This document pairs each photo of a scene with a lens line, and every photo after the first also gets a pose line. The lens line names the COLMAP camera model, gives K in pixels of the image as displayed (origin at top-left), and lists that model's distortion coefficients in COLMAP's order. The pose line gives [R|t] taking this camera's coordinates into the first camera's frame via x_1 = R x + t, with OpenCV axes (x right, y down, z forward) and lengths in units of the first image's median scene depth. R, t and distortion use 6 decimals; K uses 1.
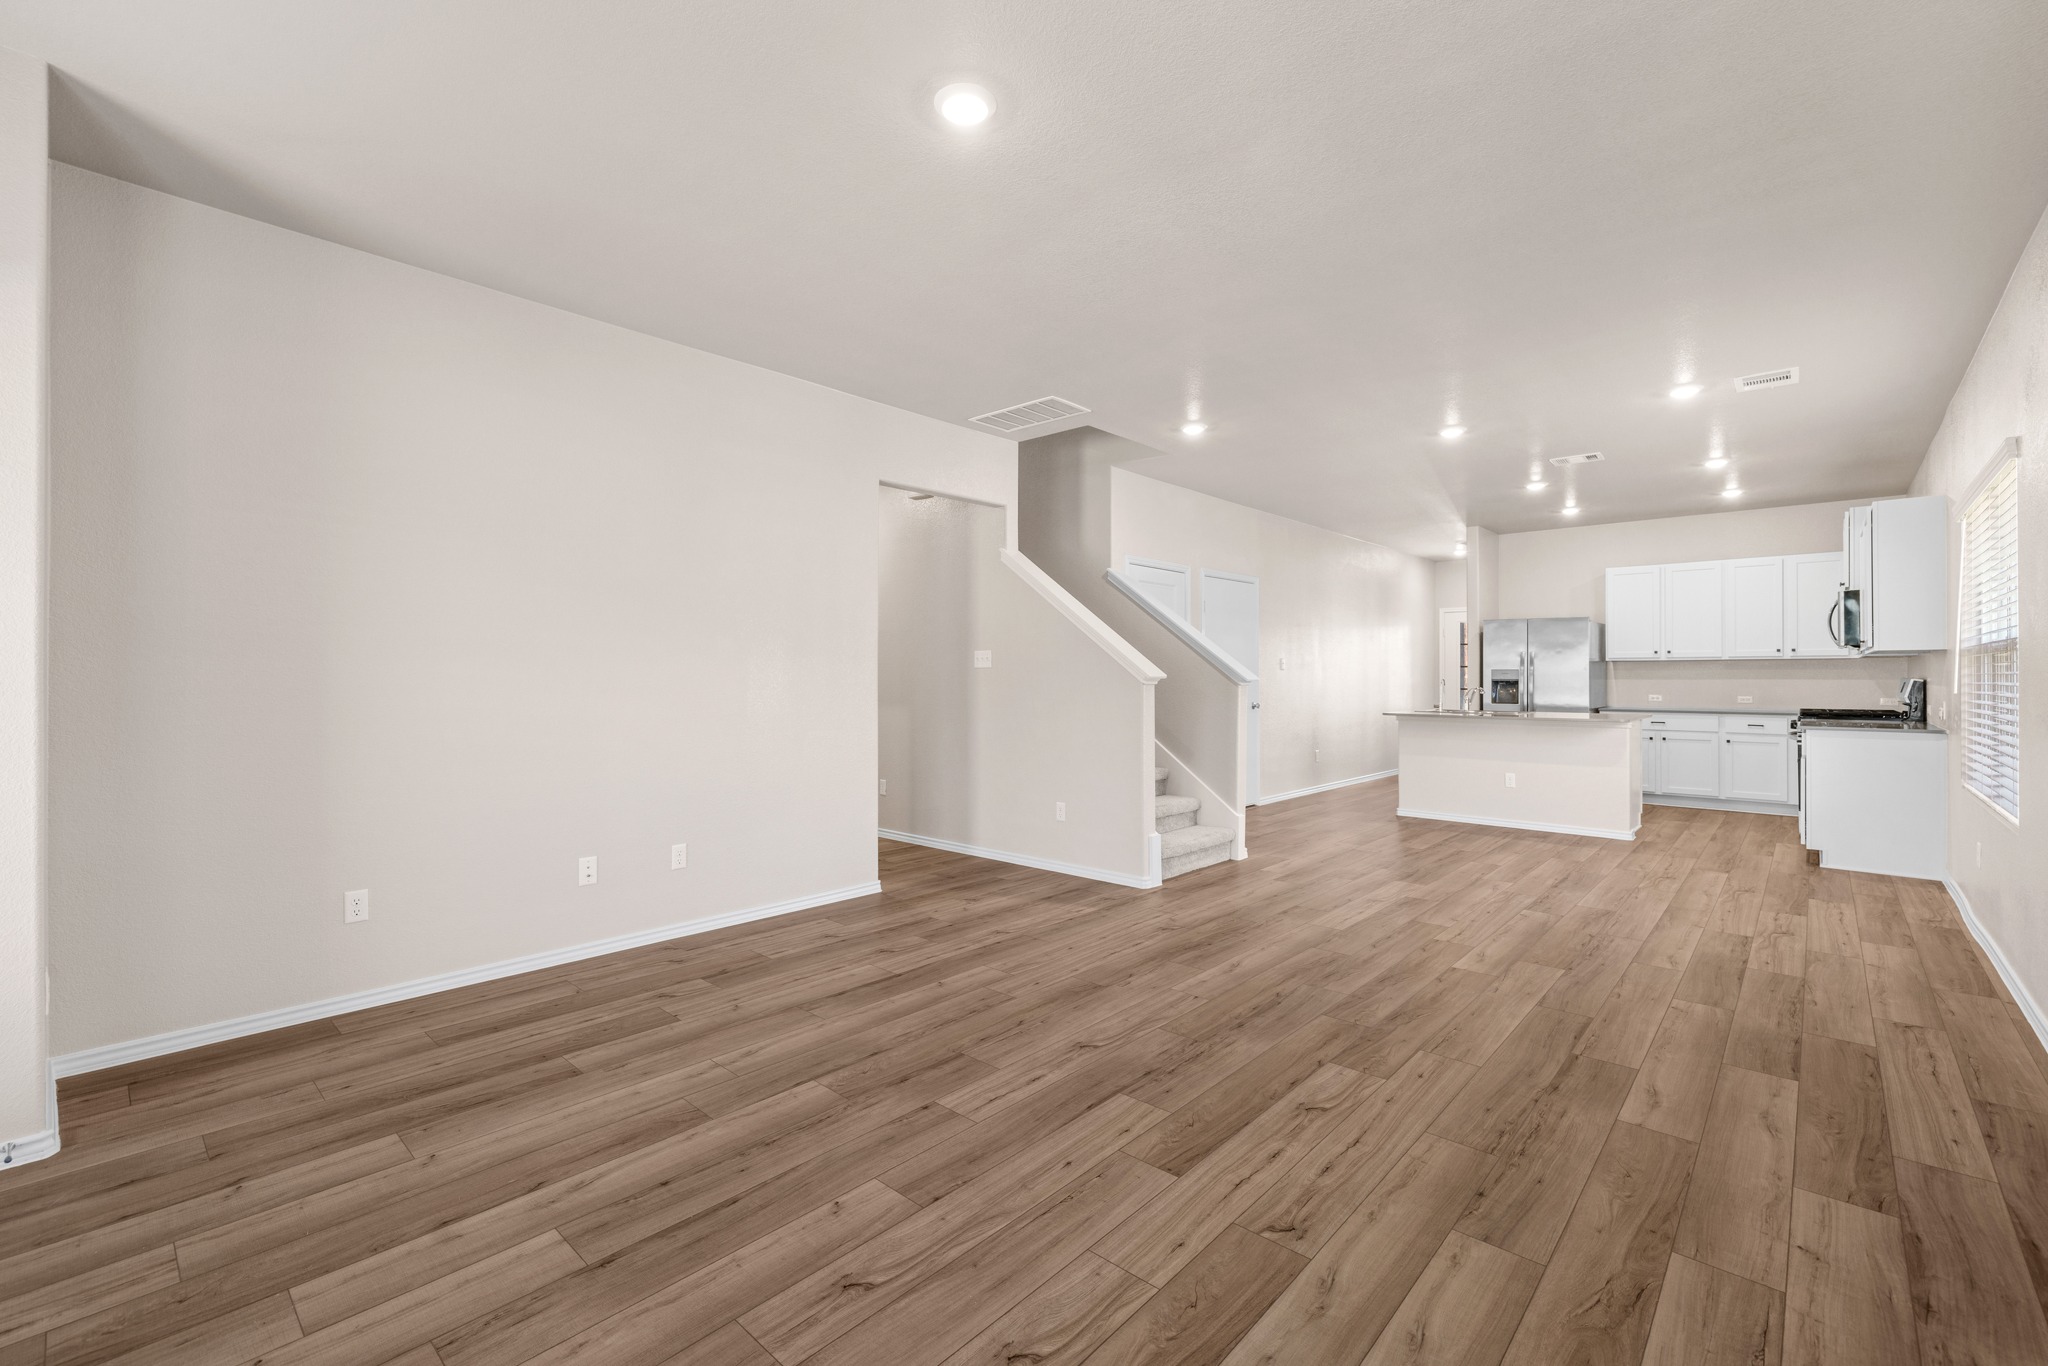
lens RADIAL K [[866.8, 0, 1016.4], [0, 866.8, 670.8], [0, 0, 1]] dist [0.002328, -0.000573]
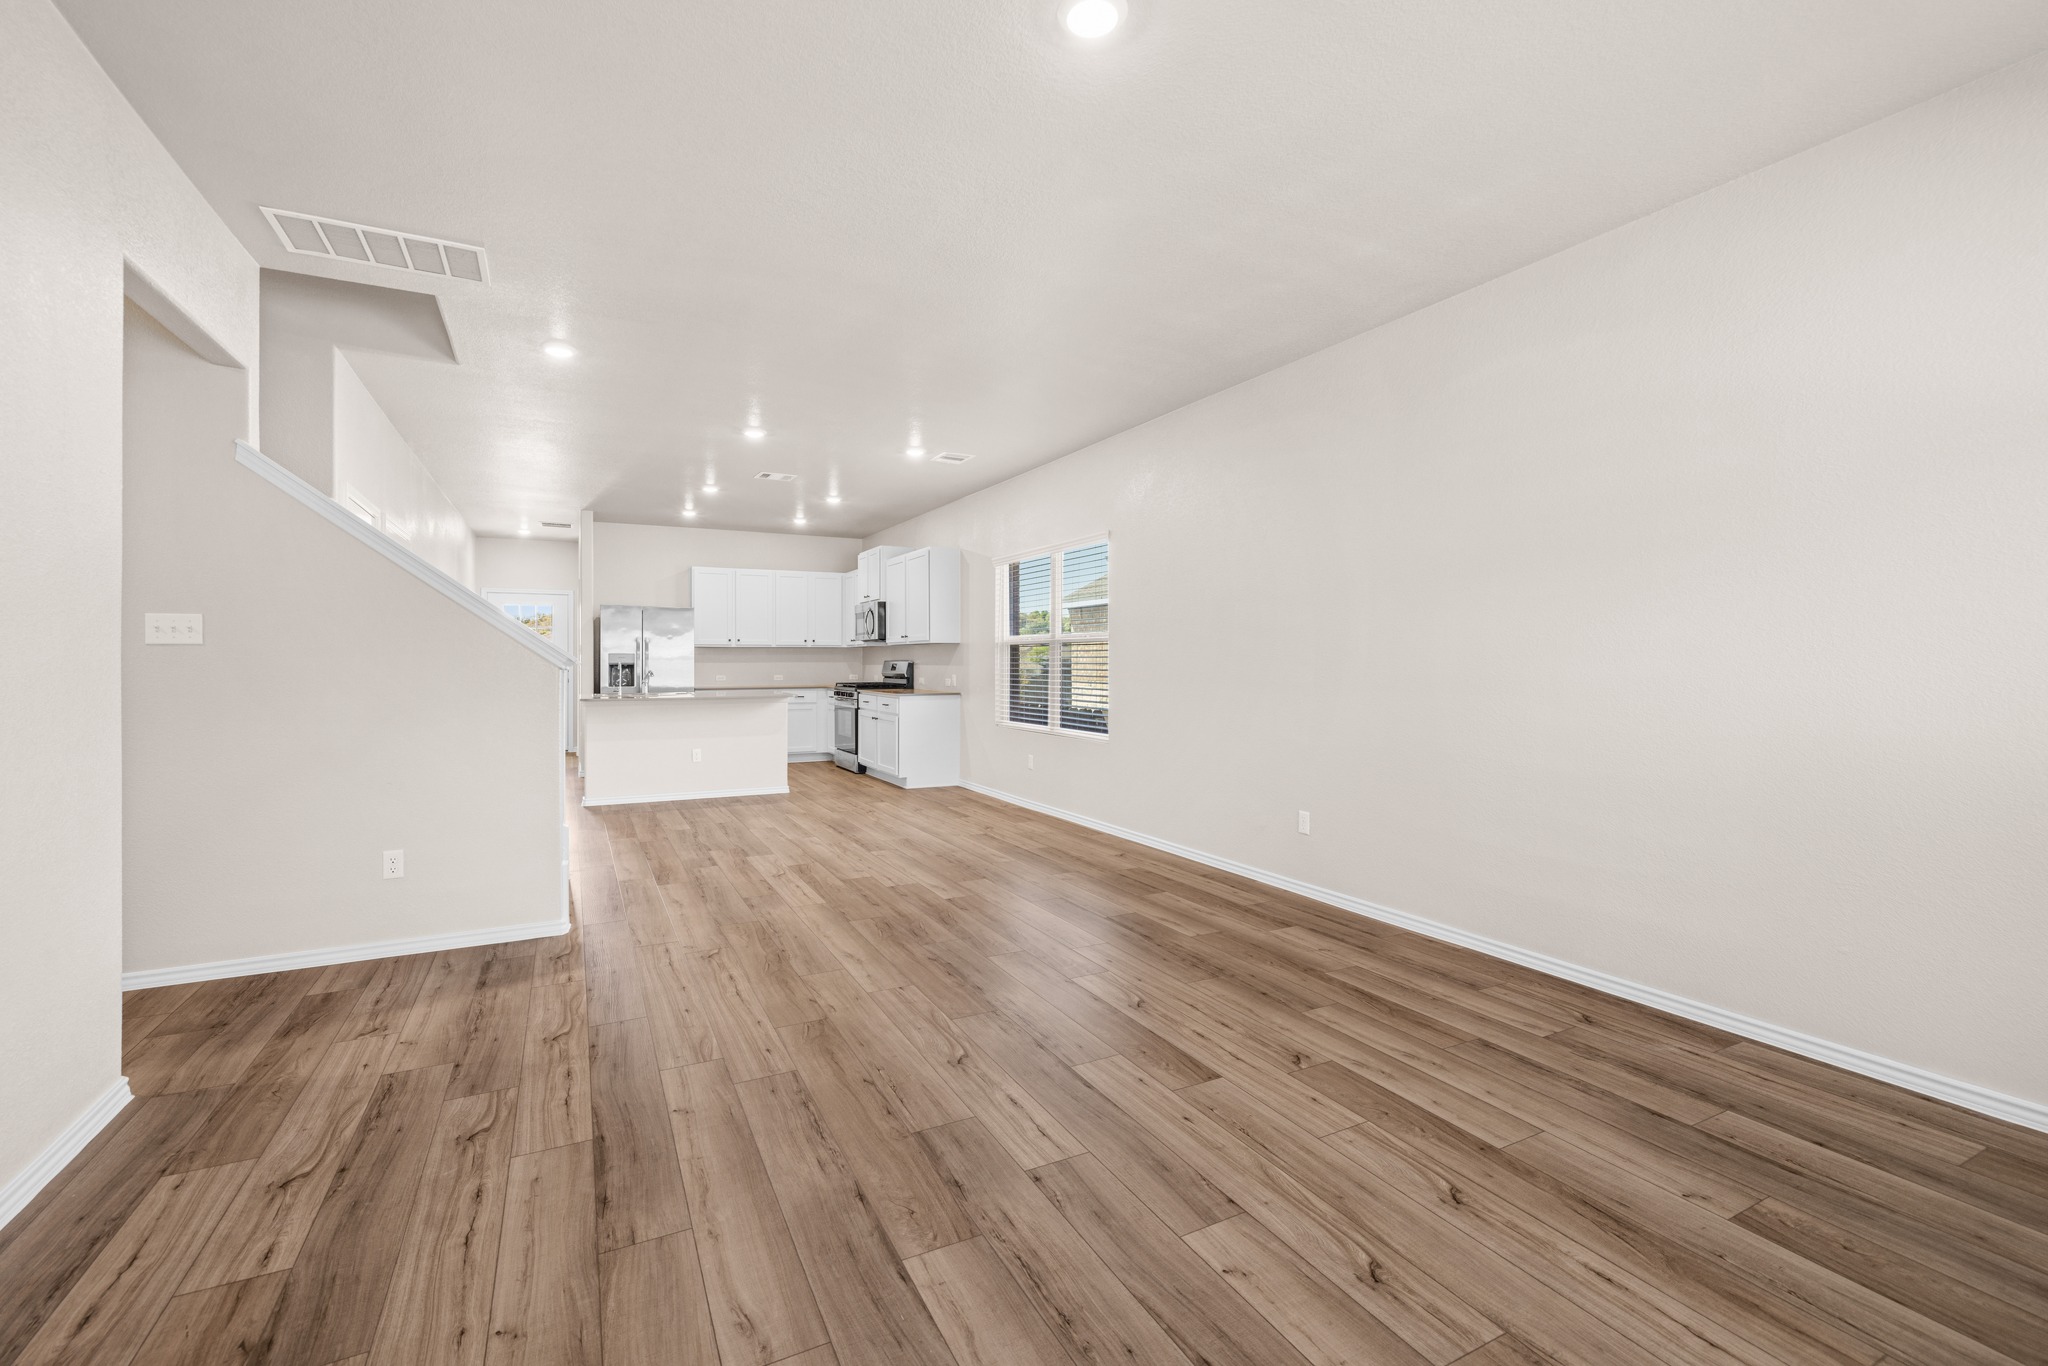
lens RADIAL K [[864.7, 0, 999.5], [0, 864.7, 656.7], [0, 0, 1]] dist [0.000953, -0.000169]
pose [[0.357487, 0.003325, 0.933912, -0.661989], [-0.004038, 0.999990, -0.002015, 0.006312], [-0.933909, -0.003051, 0.357497, 0.552134]]
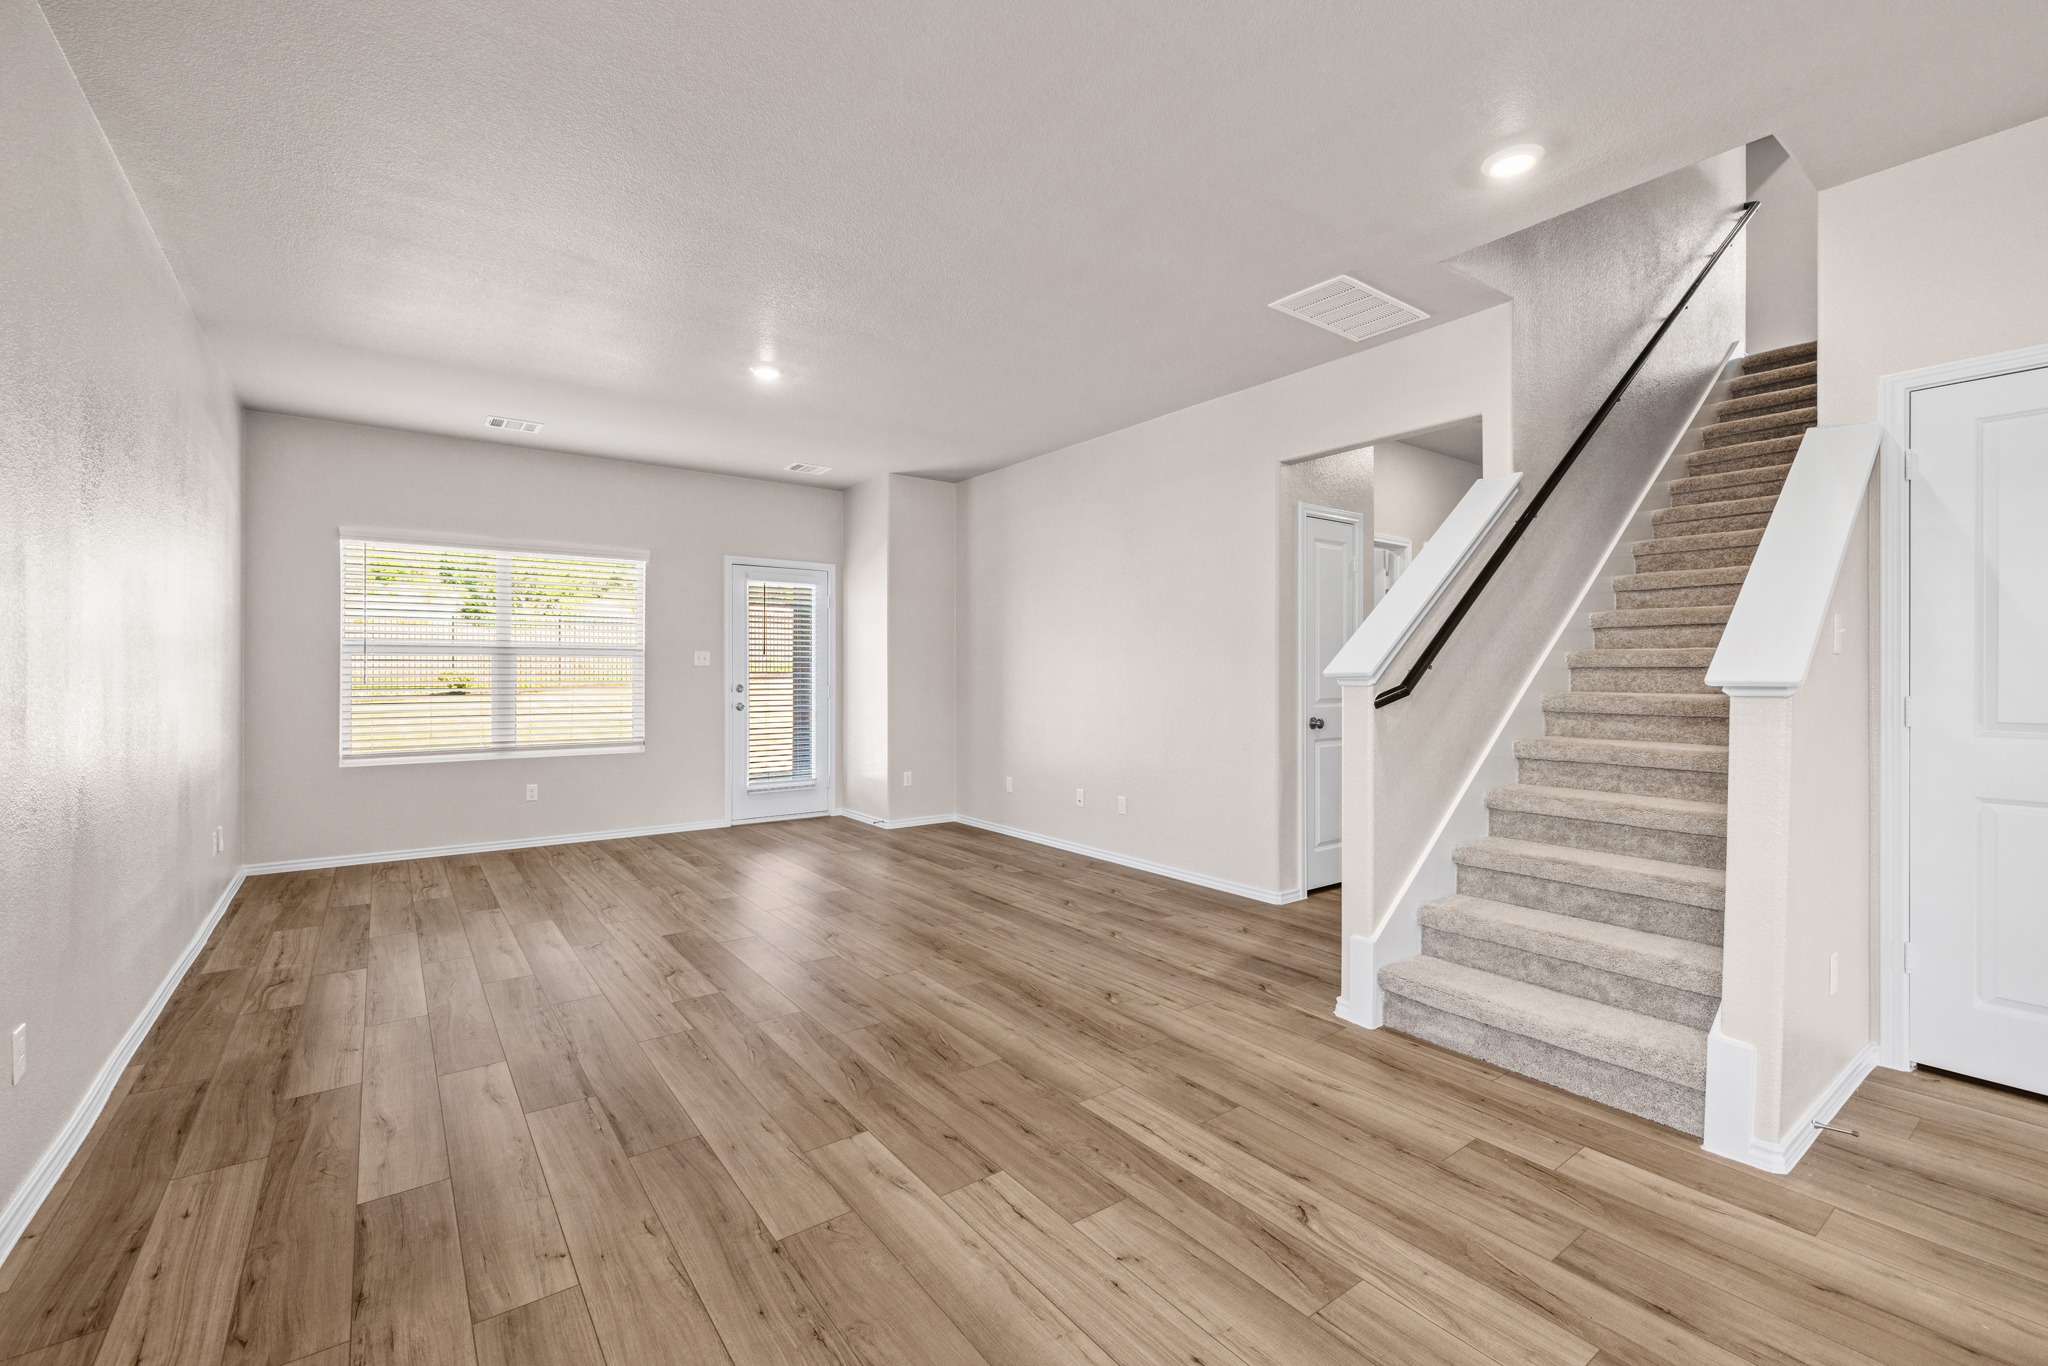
lens RADIAL K [[866.8, 0, 1016.4], [0, 866.8, 670.8], [0, 0, 1]] dist [0.002328, -0.000573]
pose [[-0.187302, -0.003028, -0.982298, 1.222681], [0.004215, 0.999984, -0.003887, 0.008879], [0.982293, -0.004869, -0.187286, 1.358296]]
